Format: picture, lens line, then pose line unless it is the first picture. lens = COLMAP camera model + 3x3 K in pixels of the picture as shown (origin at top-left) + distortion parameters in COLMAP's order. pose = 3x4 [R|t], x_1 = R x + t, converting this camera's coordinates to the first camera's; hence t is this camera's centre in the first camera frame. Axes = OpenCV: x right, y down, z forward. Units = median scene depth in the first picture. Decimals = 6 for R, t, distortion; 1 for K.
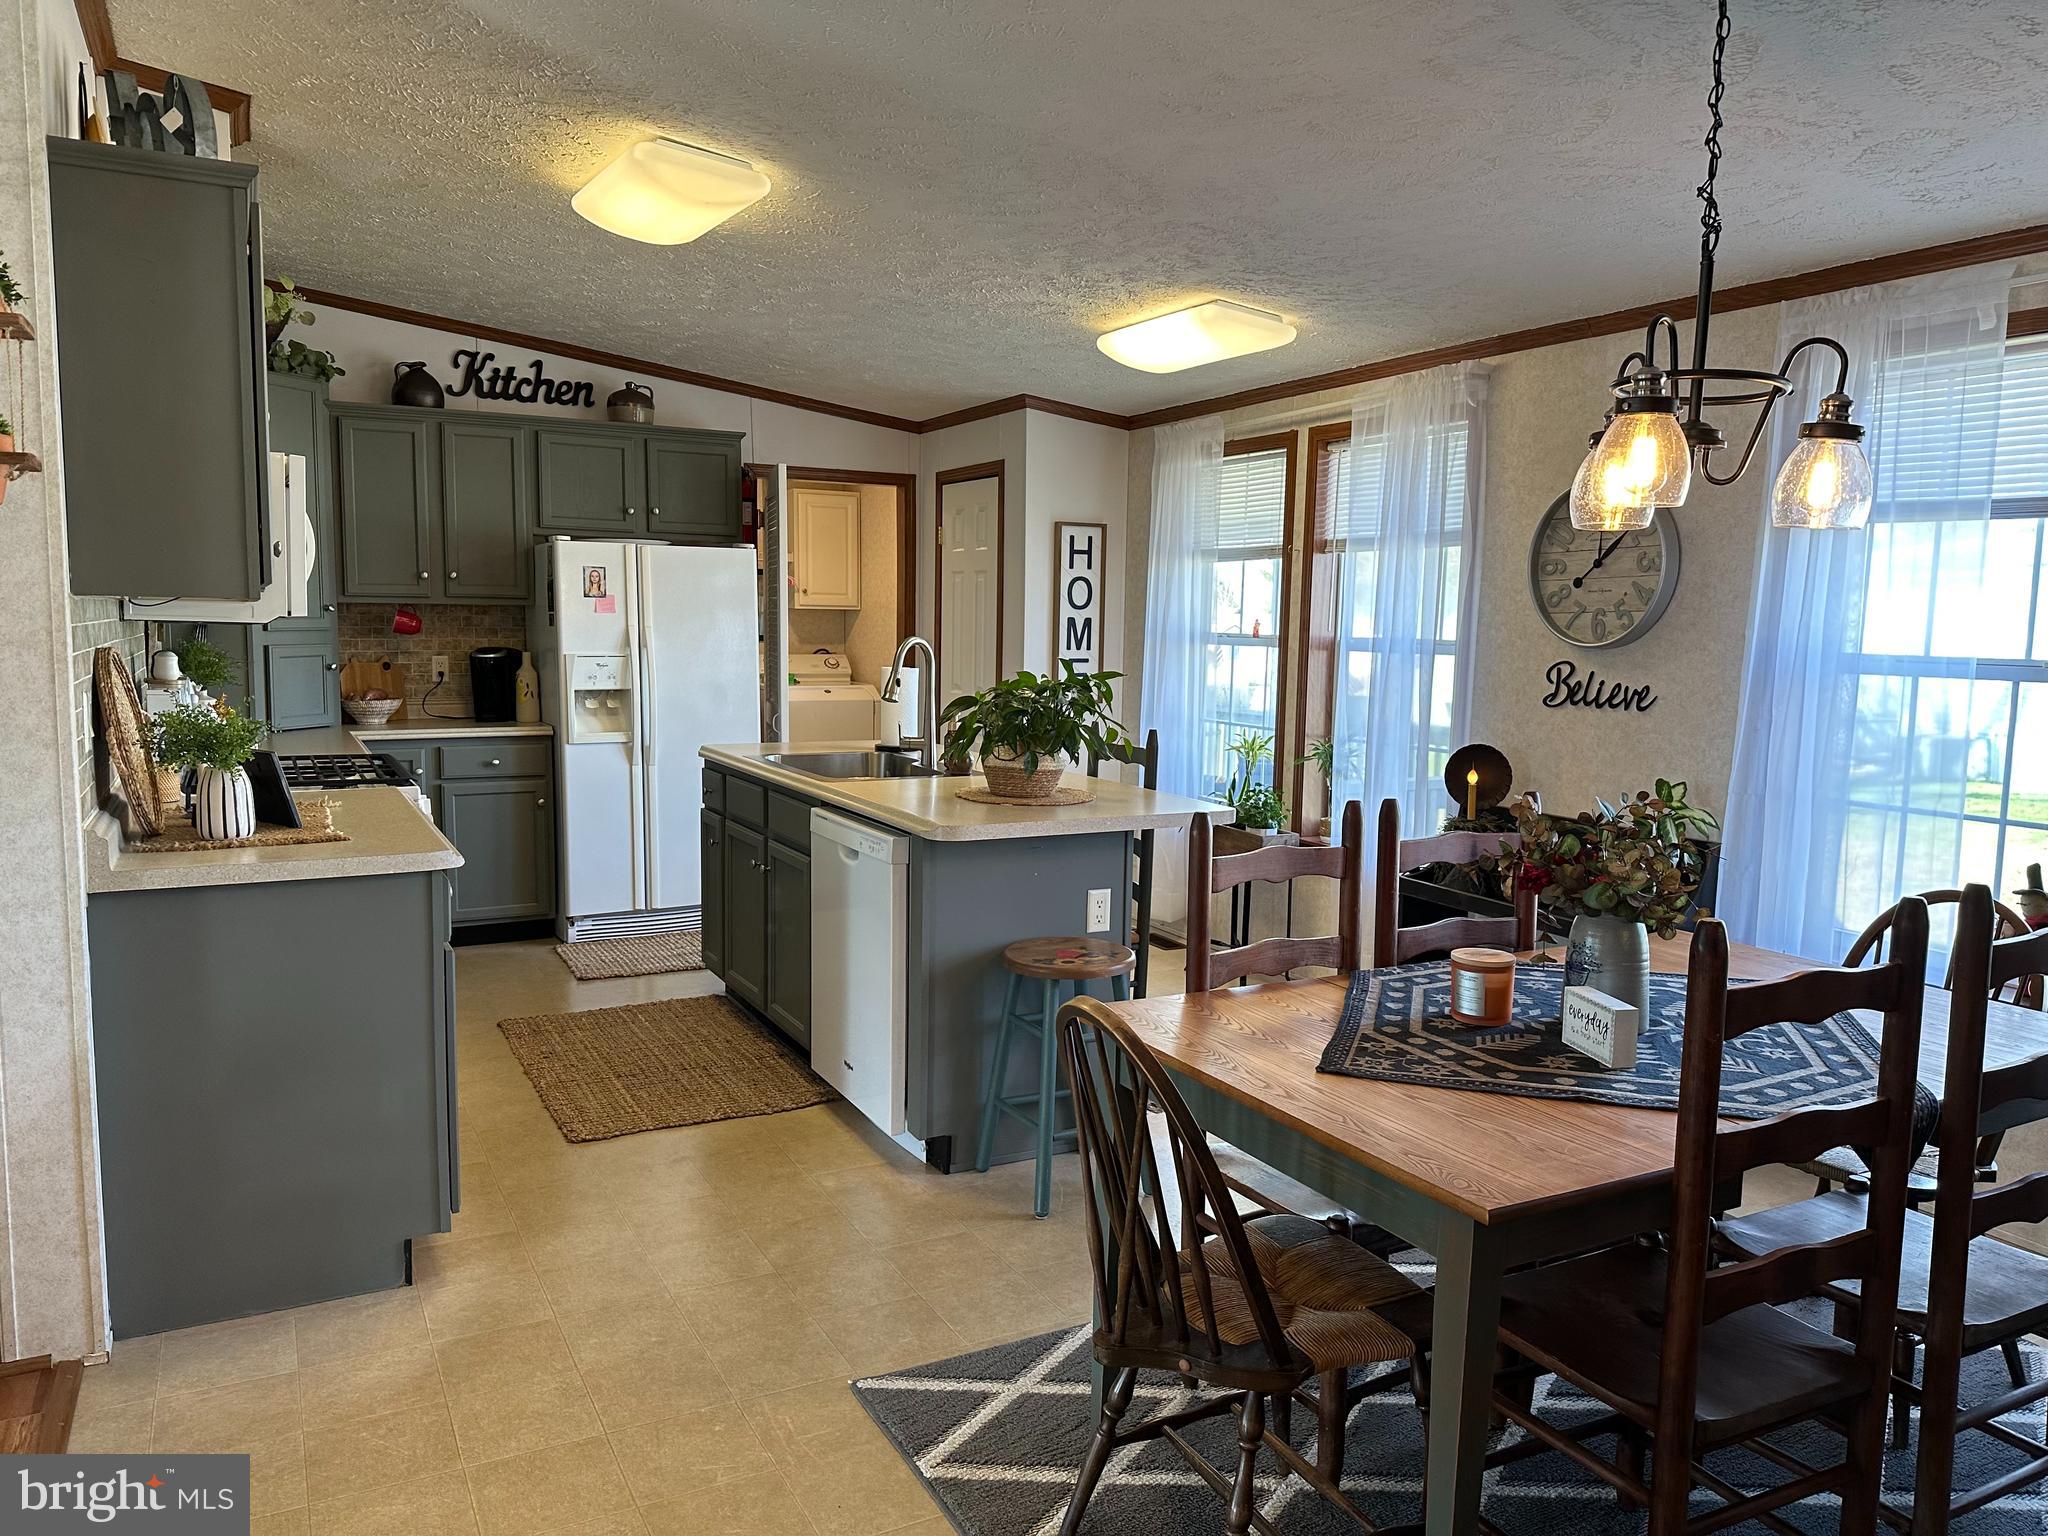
lens RADIAL K [[1444.6, 0, 1043.8], [0, 1444.6, 737.5], [0, 0, 1]] dist [0.042813, -0.055988]
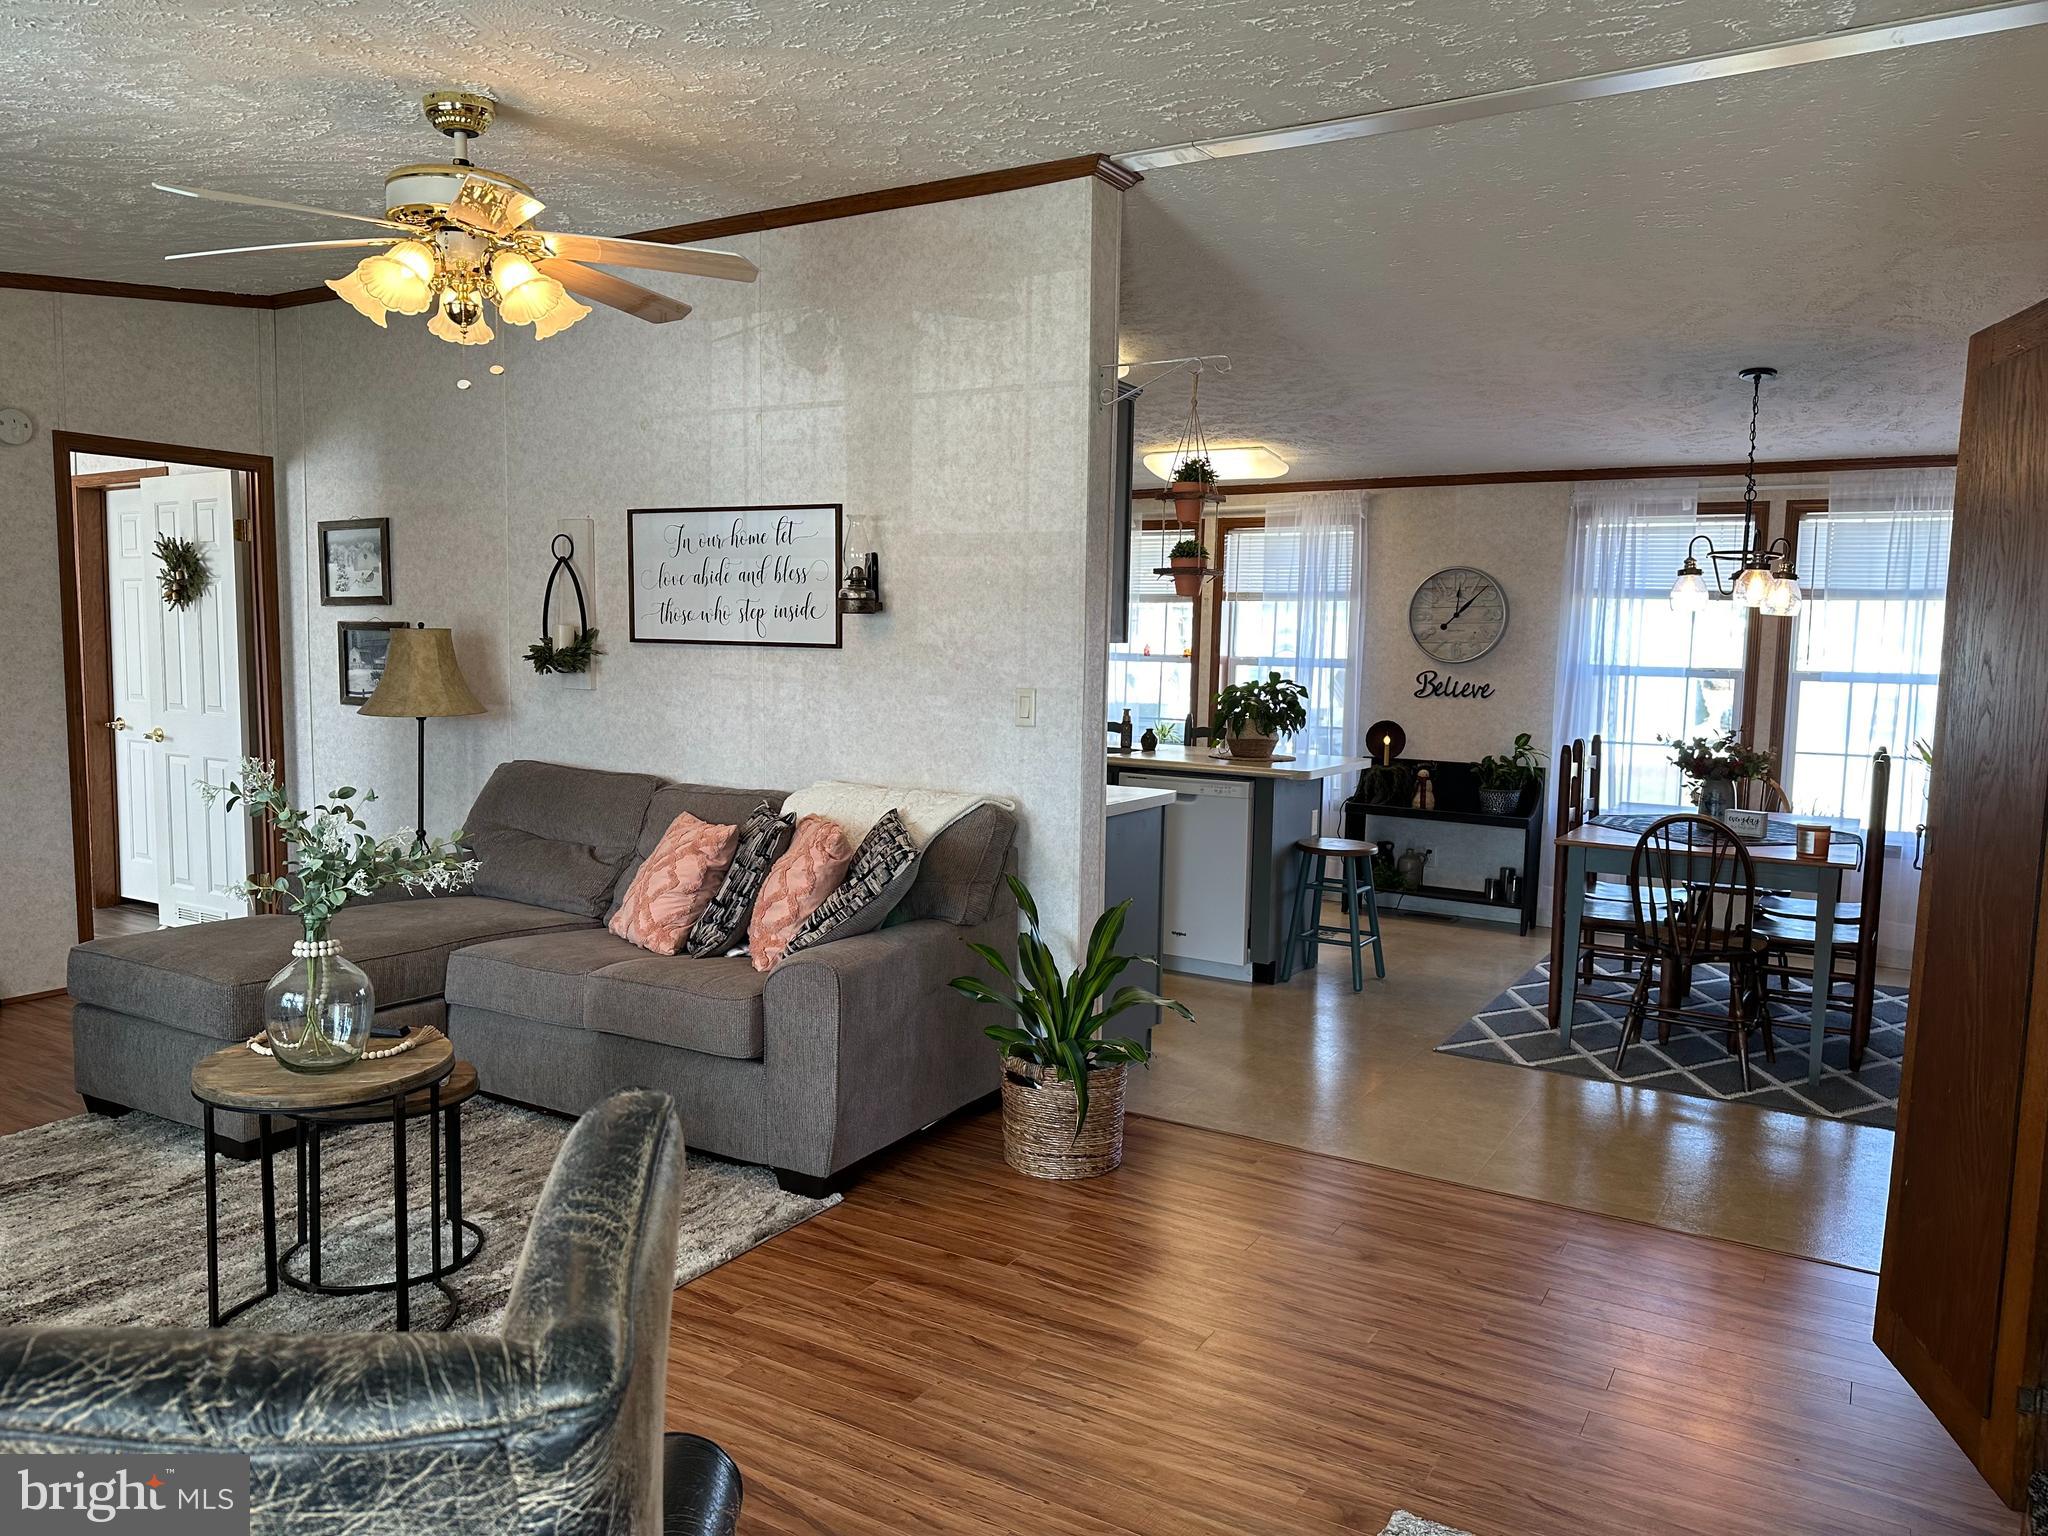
lens RADIAL K [[1444.6, 0, 991.5], [0, 1444.6, 788.3], [0, 0, 1]] dist [0.042813, -0.055988]
pose [[0.848825, -0.055358, 0.525768, -1.009271], [0.040566, 0.998391, 0.039629, -0.002336], [-0.527116, -0.012310, 0.849704, -0.199059]]
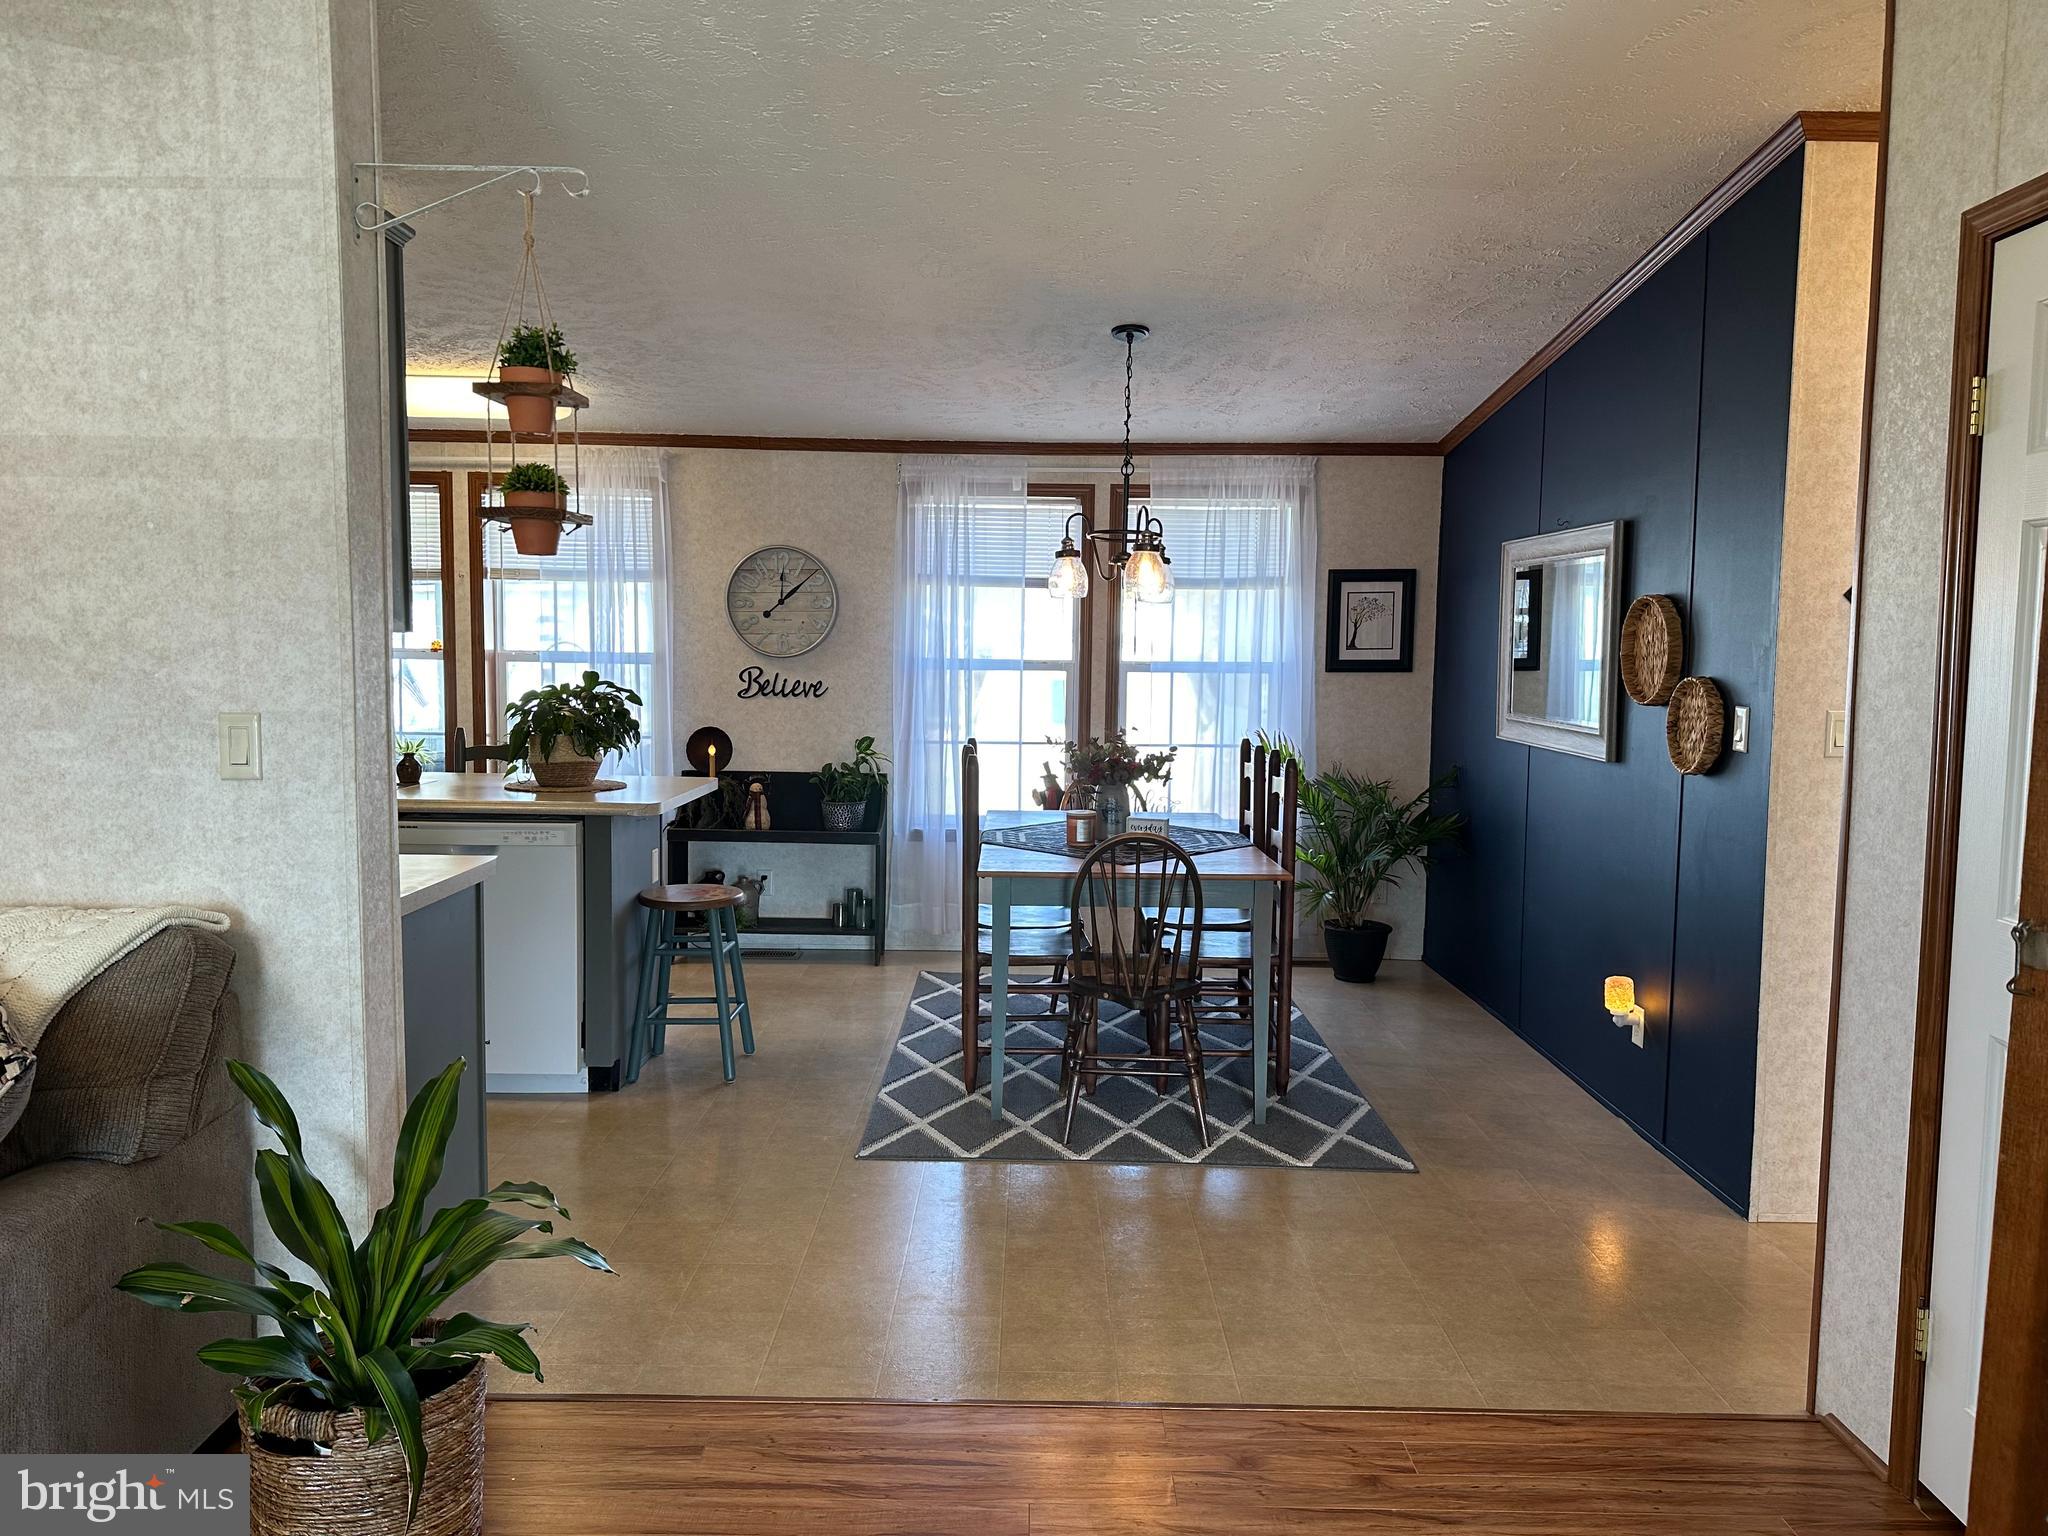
lens RADIAL K [[1444.6, 0, 1036.9], [0, 1444.6, 762.2], [0, 0, 1]] dist [0.042813, -0.055988]
pose [[0.437001, -0.084962, 0.895439, -0.840261], [0.071999, 0.995638, 0.059332, -0.022531], [-0.896575, 0.038542, 0.441212, 0.100415]]
